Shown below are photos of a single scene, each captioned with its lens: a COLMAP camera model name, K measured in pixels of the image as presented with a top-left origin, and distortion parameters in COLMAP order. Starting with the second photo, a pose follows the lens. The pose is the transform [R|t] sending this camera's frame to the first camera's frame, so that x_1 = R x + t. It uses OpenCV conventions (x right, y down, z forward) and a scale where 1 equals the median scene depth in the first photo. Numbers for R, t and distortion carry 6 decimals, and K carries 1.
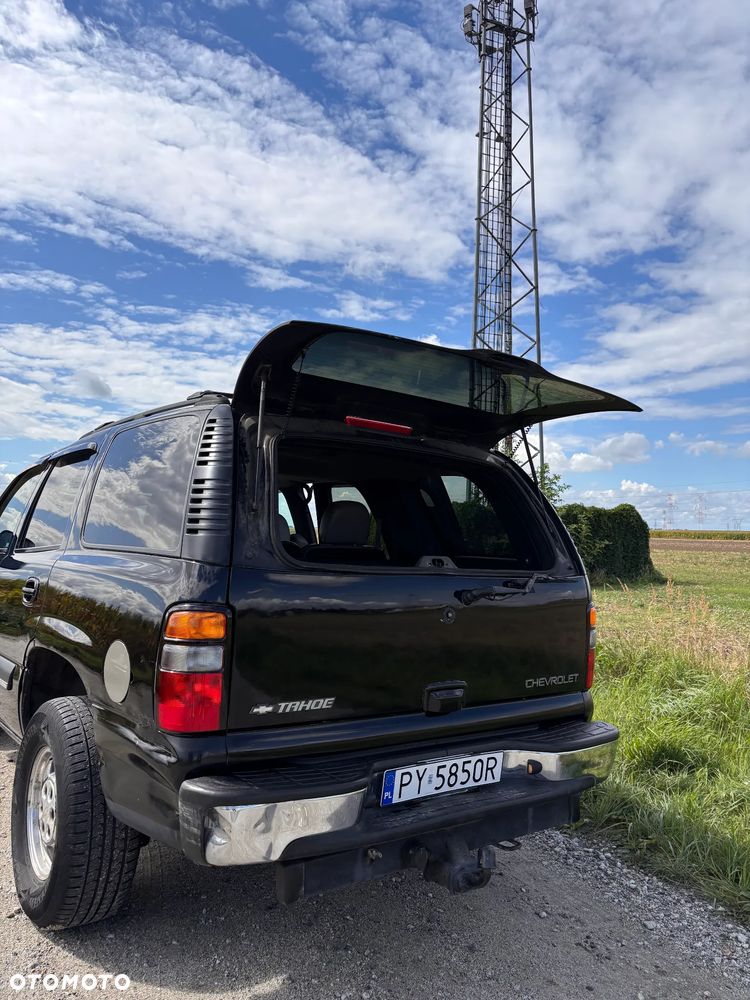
lens RADIAL K [[781.7, 0, 378.6], [0, 781.7, 483.7], [0, 0, 1]] dist [0.014826, -0.005152]
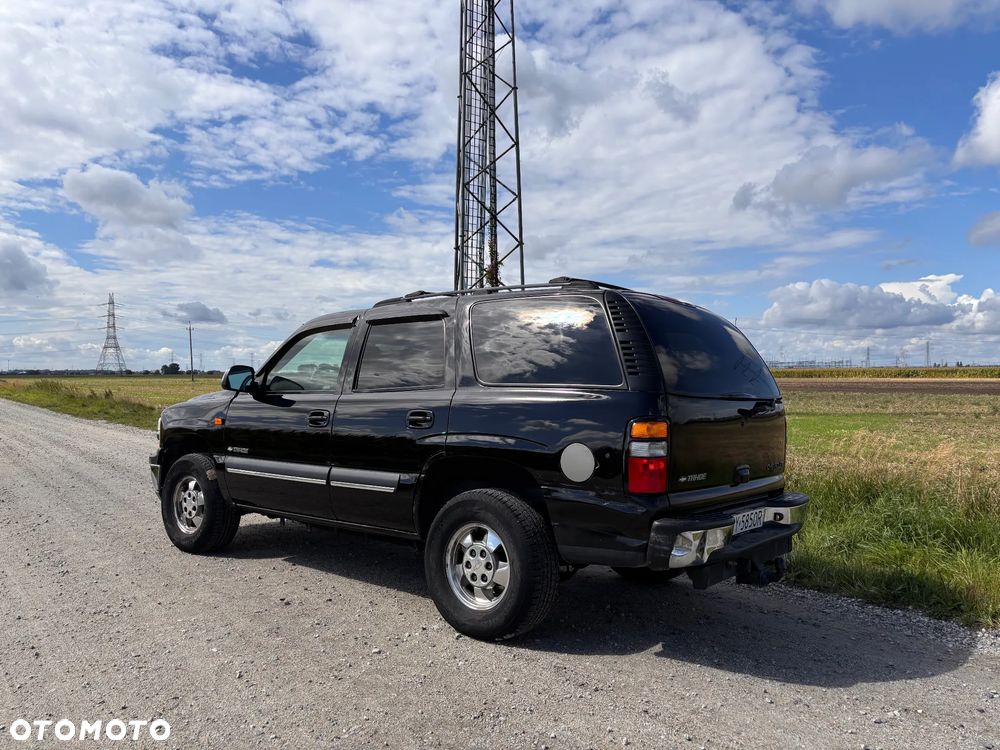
lens RADIAL K [[781.7, 0, 500.0], [0, 781.7, 375.0], [0, 0, 1]] dist [0.014826, -0.005152]
pose [[0.969170, -0.011721, 0.246113, -0.802667], [-0.004098, 0.997963, 0.063663, -0.031910], [-0.246358, -0.062709, 0.967148, -0.427880]]
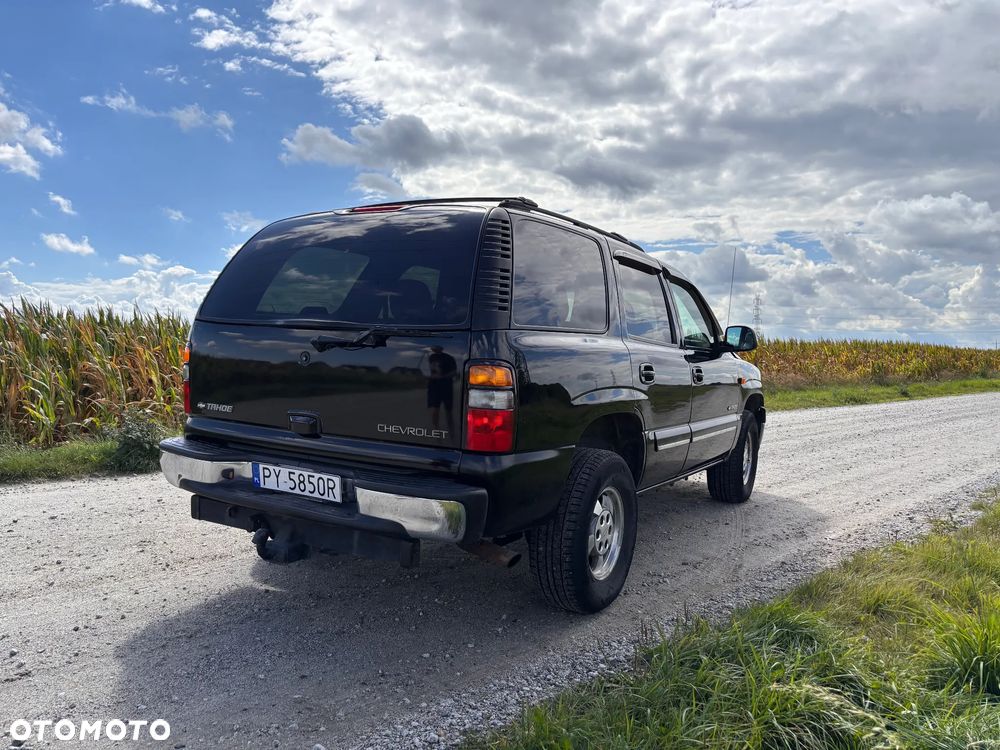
lens RADIAL K [[781.7, 0, 500.0], [0, 781.7, 375.0], [0, 0, 1]] dist [0.014826, -0.005152]
pose [[0.368637, 0.020297, -0.929352, 1.395211], [0.052695, 0.997698, 0.042692, 0.161950], [0.928079, -0.064710, 0.366719, 0.849918]]
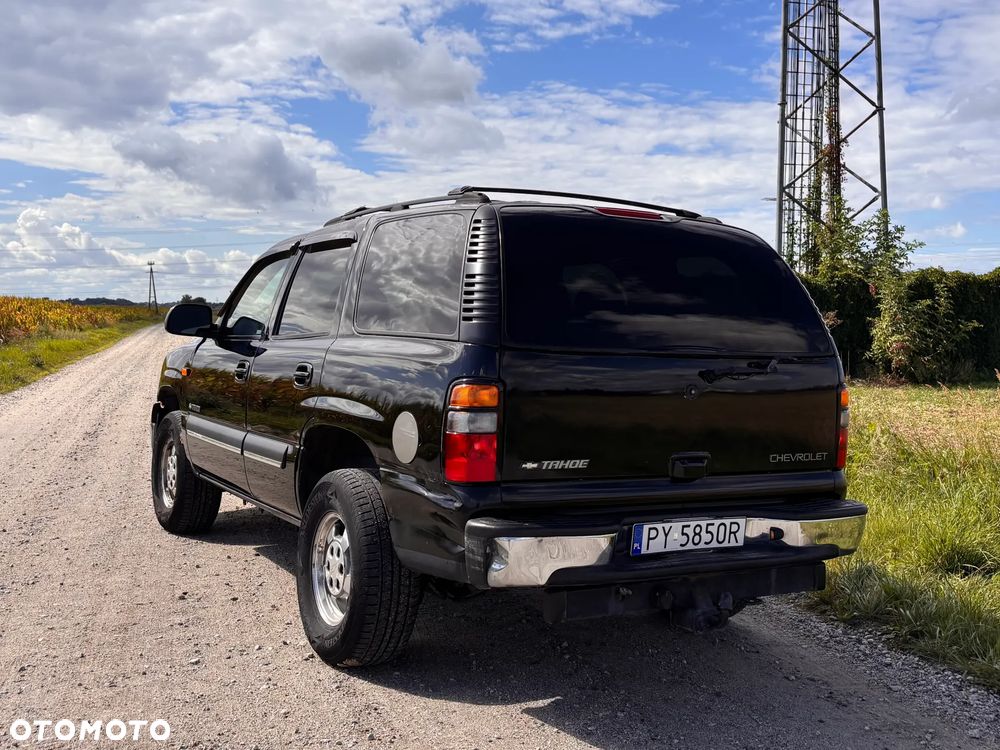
lens RADIAL K [[1148.5, 0, 521.6], [0, 1148.5, 319.9], [0, 0, 1]] dist [0.161486, -0.025998]
pose [[0.993355, -0.009548, -0.114698, 0.039502], [0.017599, 0.997434, 0.069391, -0.051054], [0.113741, -0.070948, 0.990974, -0.640671]]
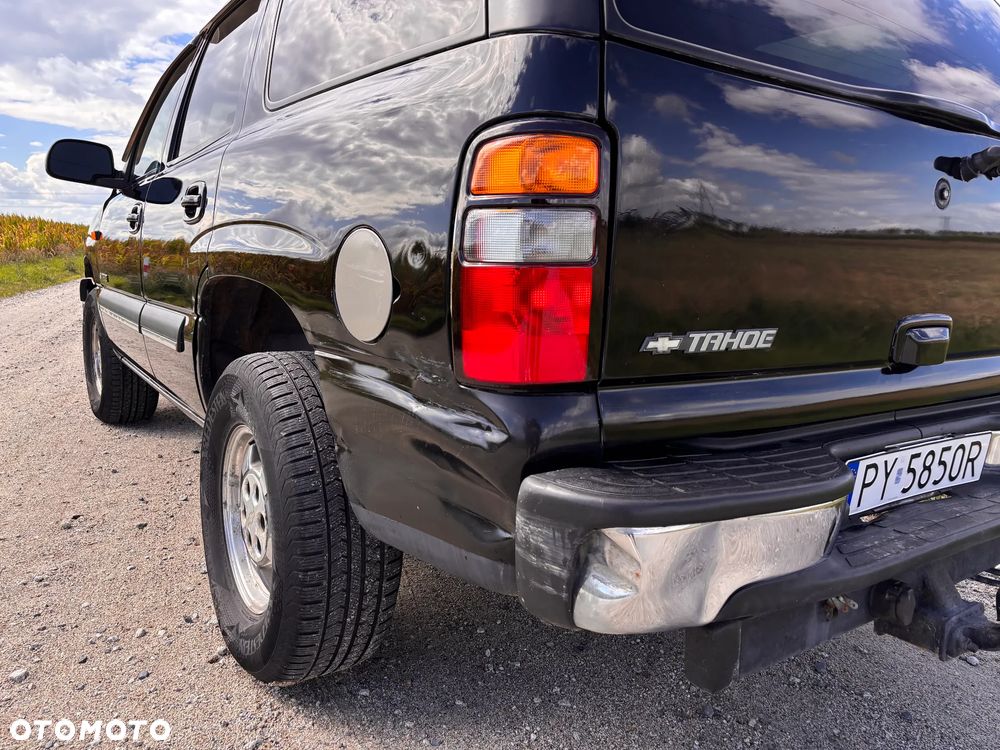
lens RADIAL K [[768.6, 0, 500.0], [0, 768.6, 375.0], [0, 0, 1]] dist [0.014269, 0.005727]
pose [[0.998806, -0.002332, -0.048800, -0.197784], [0.013500, 0.973143, 0.229804, 0.166299], [0.046953, -0.230188, 0.972013, 0.440111]]
